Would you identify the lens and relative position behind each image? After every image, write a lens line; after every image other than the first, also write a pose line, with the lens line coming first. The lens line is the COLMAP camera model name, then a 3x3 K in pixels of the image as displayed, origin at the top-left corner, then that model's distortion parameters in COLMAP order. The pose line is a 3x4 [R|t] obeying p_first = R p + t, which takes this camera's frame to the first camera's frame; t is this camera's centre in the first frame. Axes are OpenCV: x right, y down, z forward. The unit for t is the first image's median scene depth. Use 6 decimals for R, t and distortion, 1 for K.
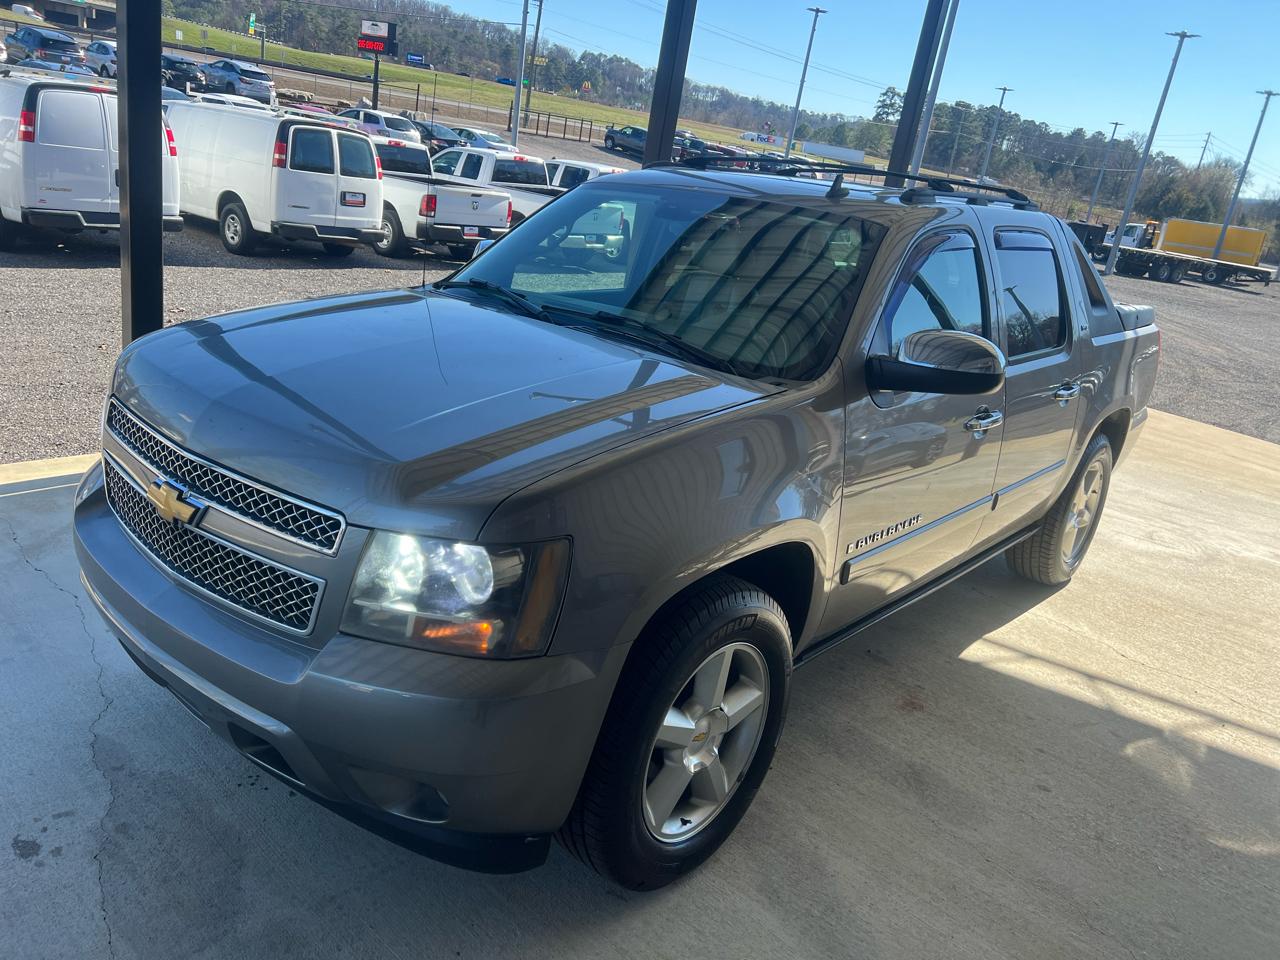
lens RADIAL K [[965.9, 0, 645.7], [0, 965.9, 472.5], [0, 0, 1]] dist [0.048052, -0.050494]
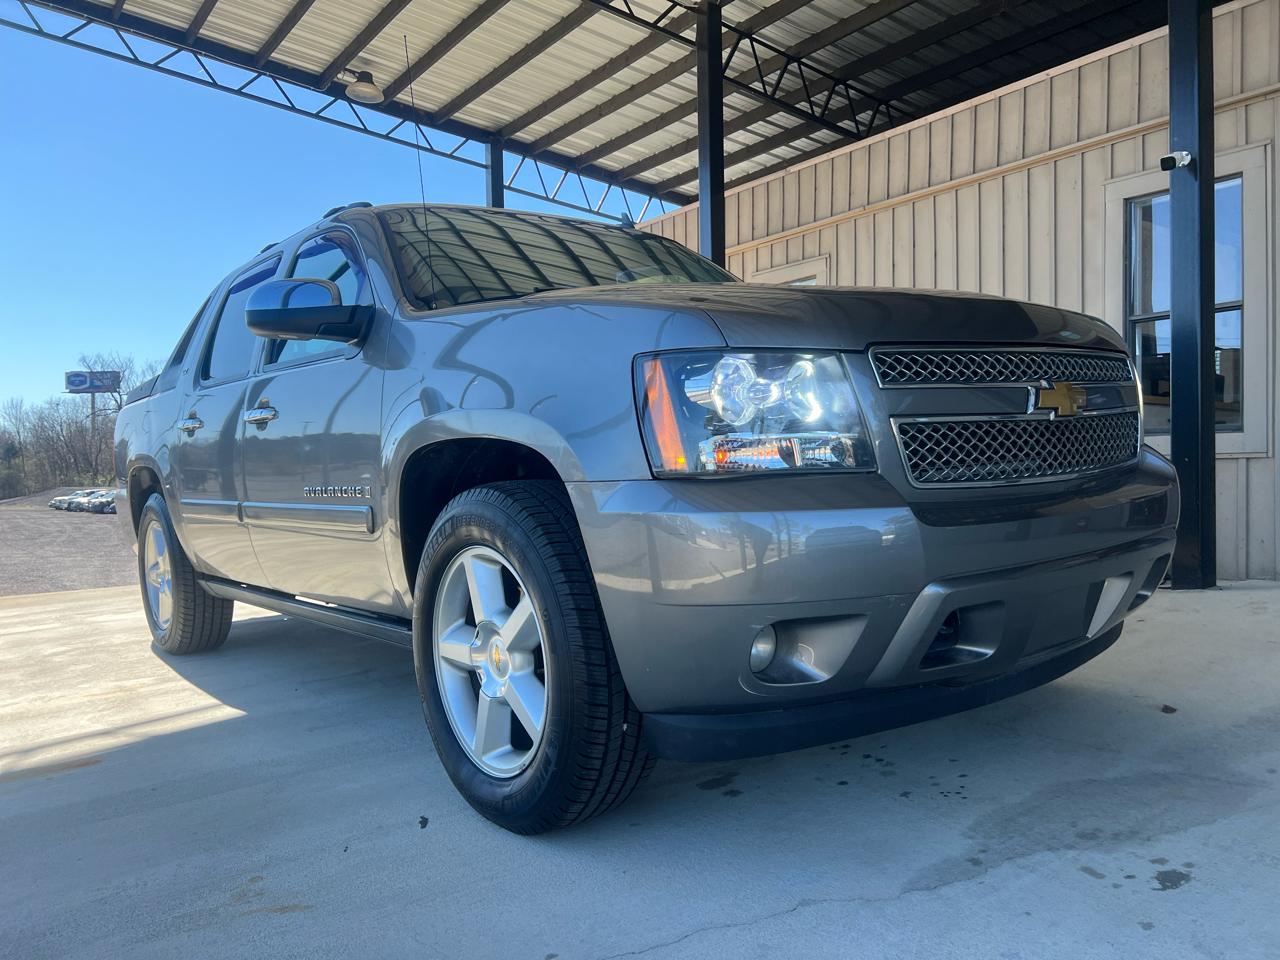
lens RADIAL K [[966.5, 0, 634.8], [0, 966.5, 487.6], [0, 0, 1]] dist [0.049190, -0.052599]
pose [[0.183010, -0.158082, 0.970318, -1.190838], [0.360556, 0.929006, 0.083348, -0.094763], [-0.914607, 0.334601, 0.227015, 0.942018]]
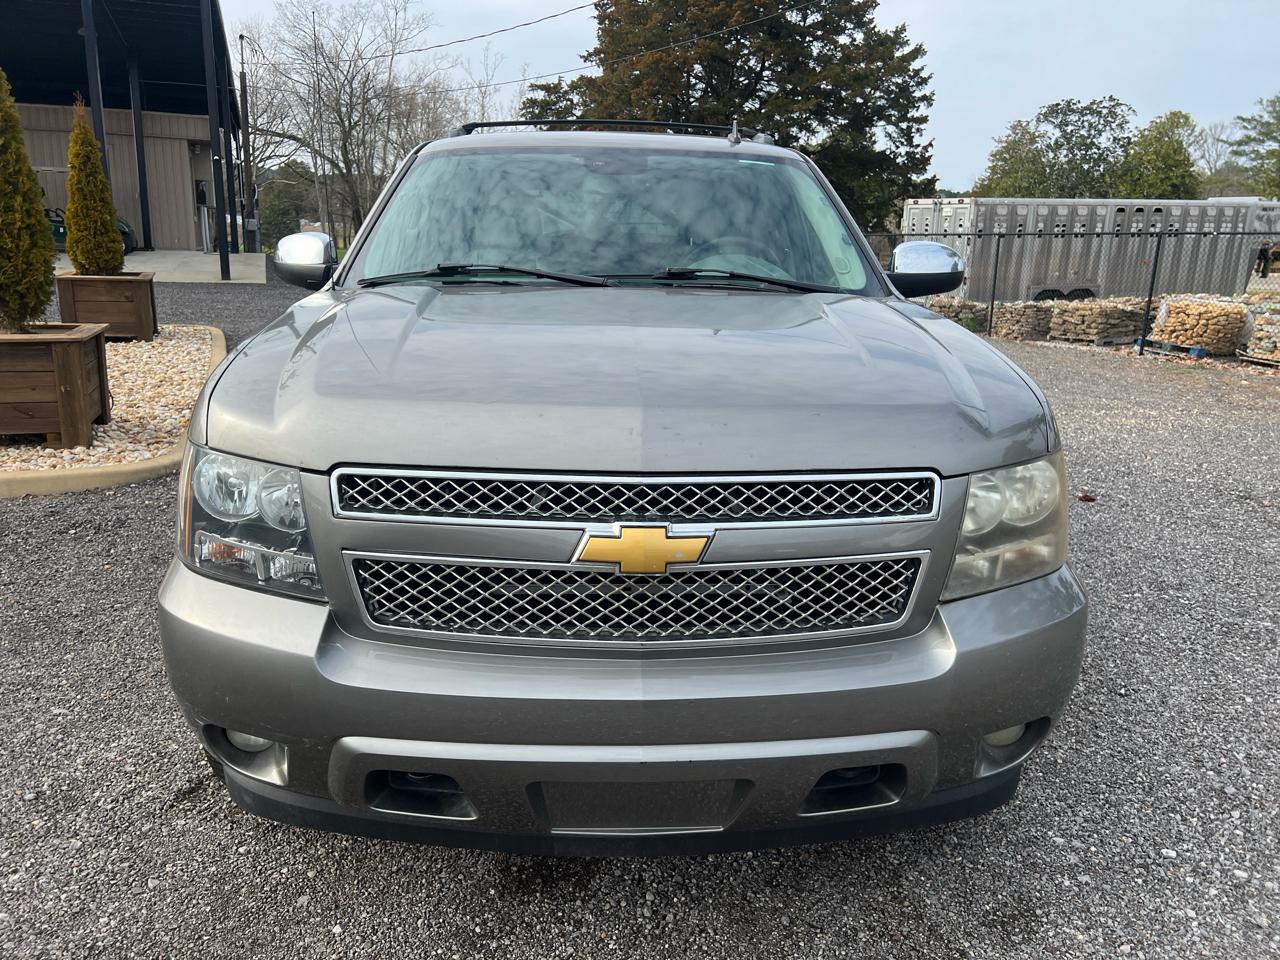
lens RADIAL K [[961.2, 0, 640.0], [0, 961.2, 480.0], [0, 0, 1]] dist [0.069955, -0.080151]
pose [[0.727613, -0.265989, 0.632320, -0.738397], [0.262572, 0.959559, 0.101500, -0.074487], [-0.633746, 0.092177, 0.768029, 0.341854]]
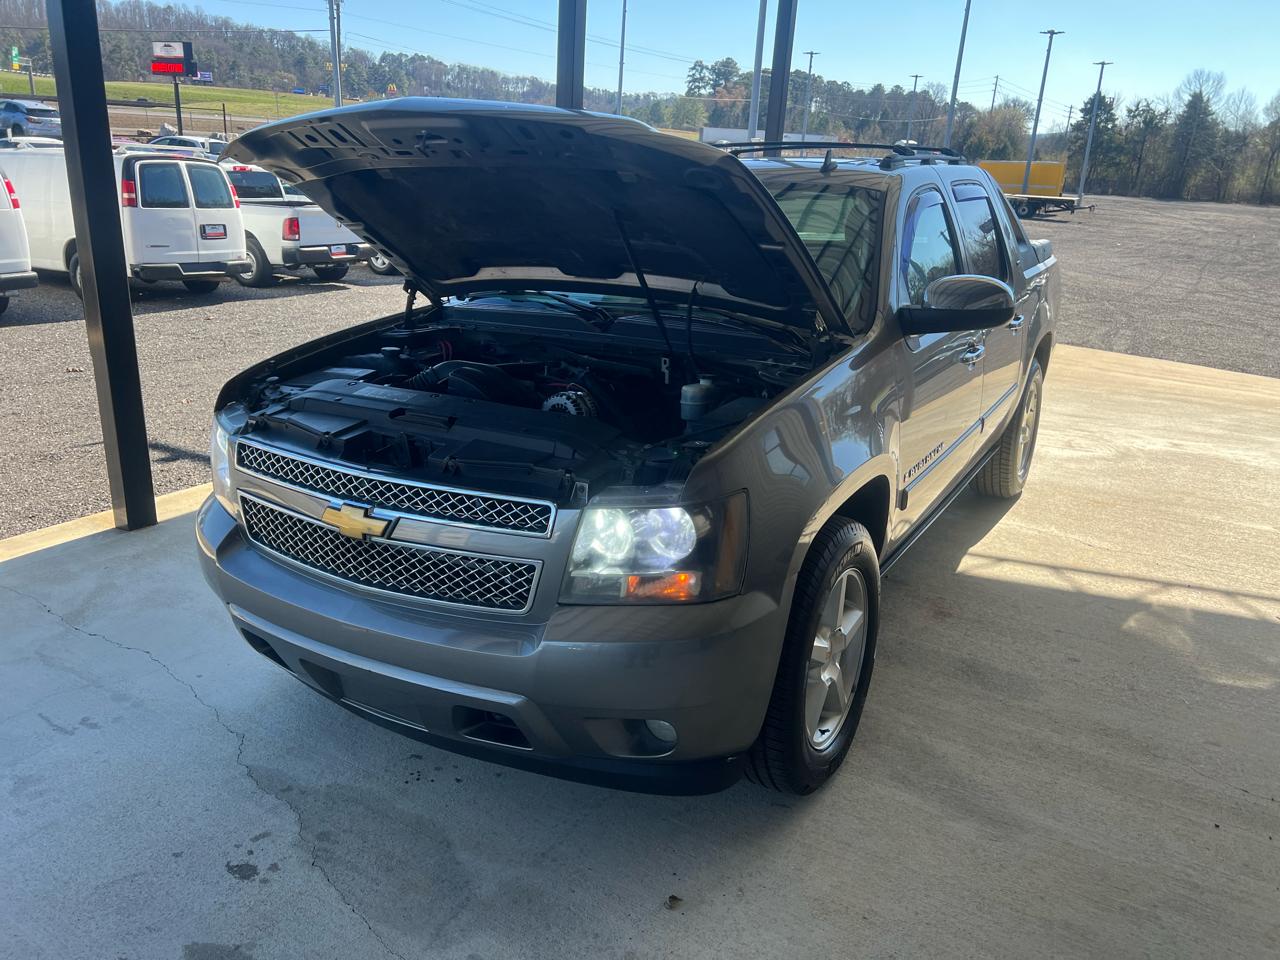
lens RADIAL K [[965.8, 0, 651.5], [0, 965.8, 486.4], [0, 0, 1]] dist [0.061274, -0.066888]
pose [[0.978165, -0.155145, 0.138289, -0.242720], [0.152001, 0.987827, 0.033080, 0.005592], [-0.141738, -0.011338, 0.989839, -0.088035]]
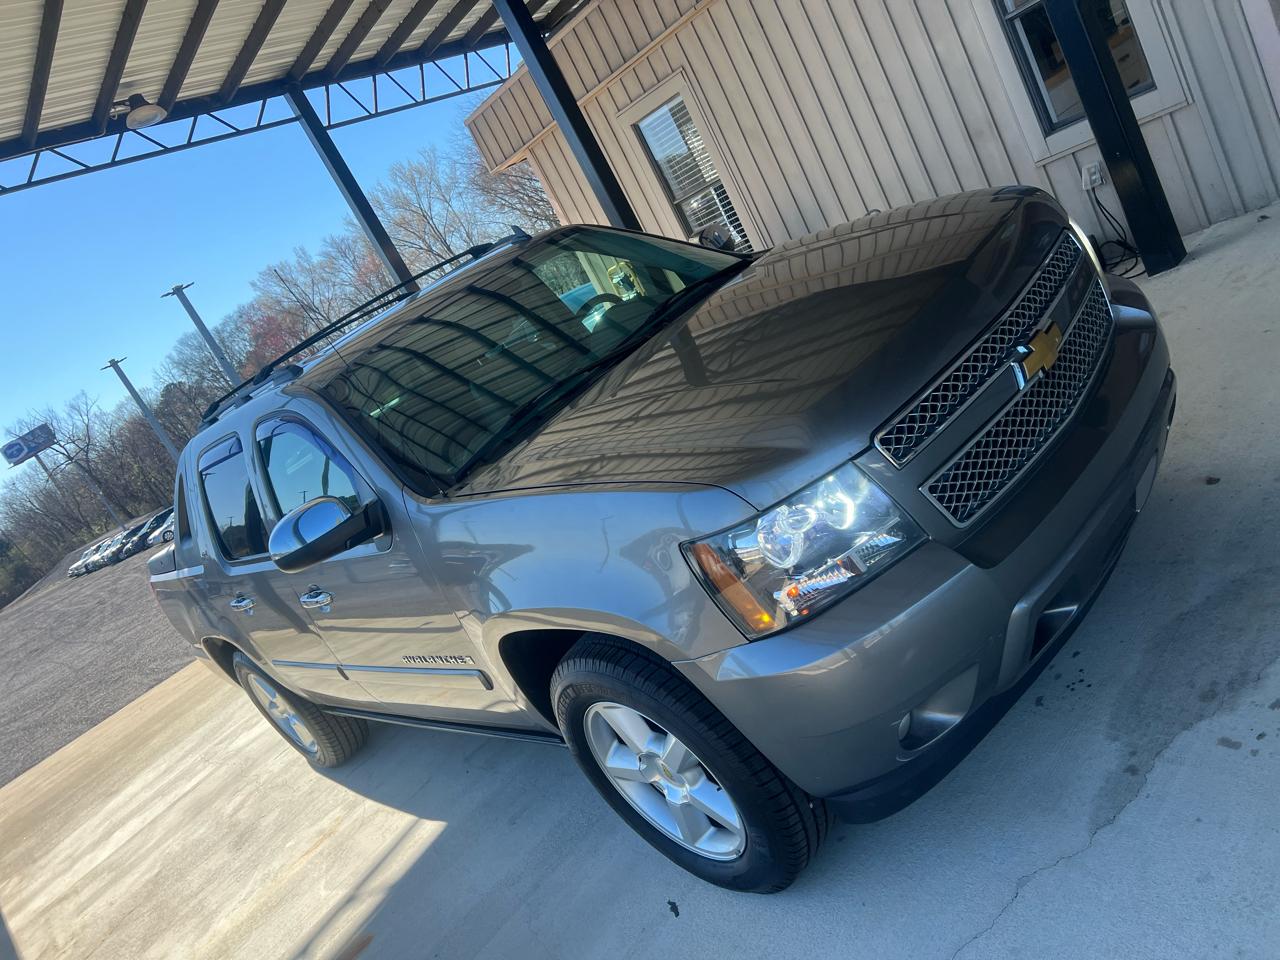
lens RADIAL K [[966.5, 0, 634.8], [0, 966.5, 487.6], [0, 0, 1]] dist [0.049190, -0.052599]
pose [[0.023034, -0.429229, 0.902902, -1.156344], [0.743742, 0.610879, 0.271431, -0.370152], [-0.668070, 0.665274, 0.333307, 0.817963]]
